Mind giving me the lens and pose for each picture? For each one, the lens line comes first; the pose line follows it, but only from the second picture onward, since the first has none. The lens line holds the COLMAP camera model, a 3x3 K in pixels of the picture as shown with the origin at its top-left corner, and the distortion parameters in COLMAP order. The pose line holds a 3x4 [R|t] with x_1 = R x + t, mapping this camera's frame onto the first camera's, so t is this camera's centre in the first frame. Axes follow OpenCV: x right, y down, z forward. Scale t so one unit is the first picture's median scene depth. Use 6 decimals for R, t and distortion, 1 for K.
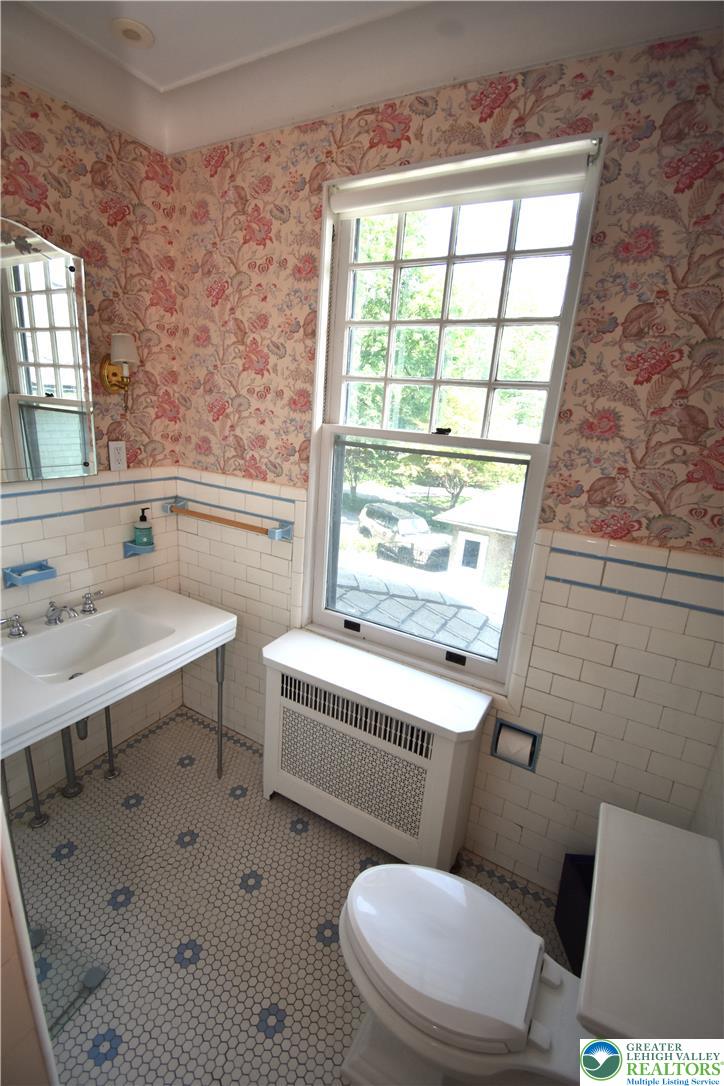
lens RADIAL K [[482.7, 0, 358.5], [0, 482.7, 541.1], [0, 0, 1]] dist [0.021689, -0.026430]
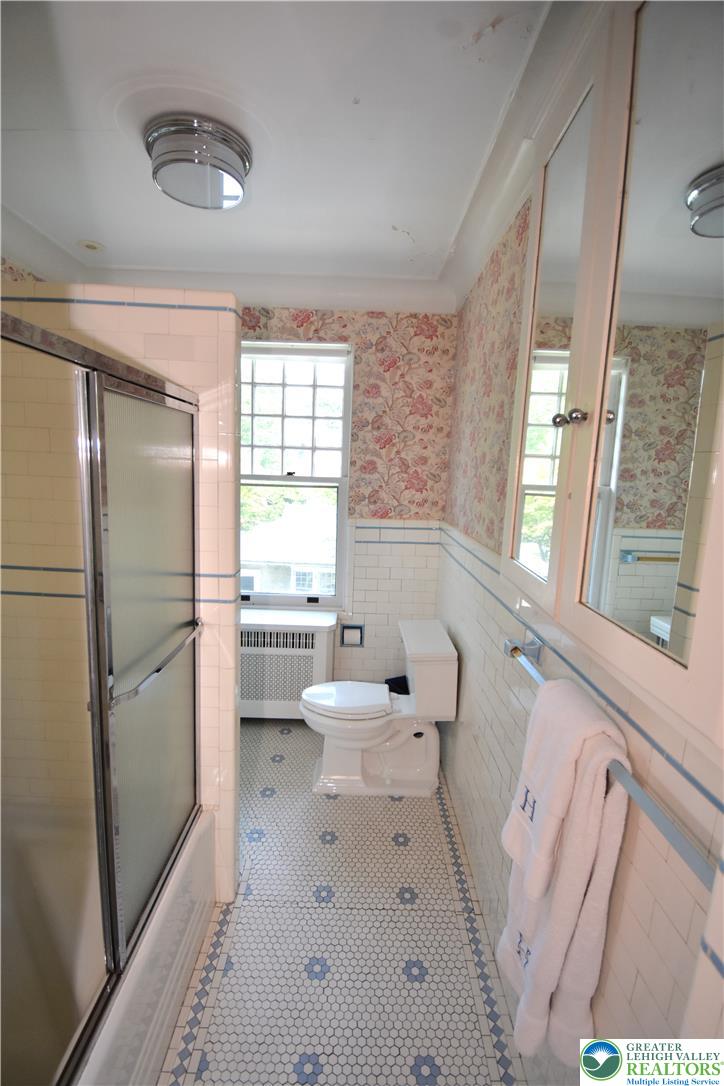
lens RADIAL K [[482.7, 0, 358.5], [0, 482.7, 541.1], [0, 0, 1]] dist [0.021689, -0.026430]
pose [[0.866710, -0.117291, 0.484827, -0.619657], [0.158457, 0.986356, -0.044646, 0.175477], [-0.472975, 0.115519, 0.873470, -0.821132]]
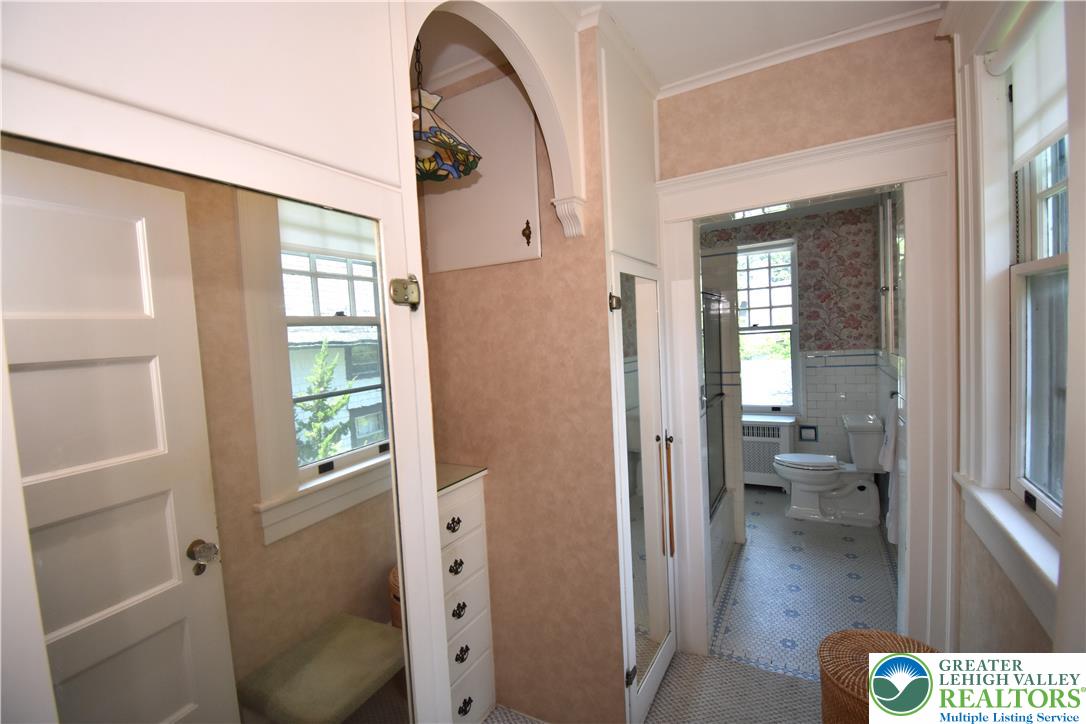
lens RADIAL K [[482.7, 0, 543.0], [0, 482.7, 362.0], [0, 0, 1]] dist [0.021689, -0.026430]
pose [[0.991097, -0.132837, 0.009008, -1.314421], [0.131848, 0.969803, -0.205177, 0.471247], [0.018519, 0.204538, 0.978683, -2.065890]]
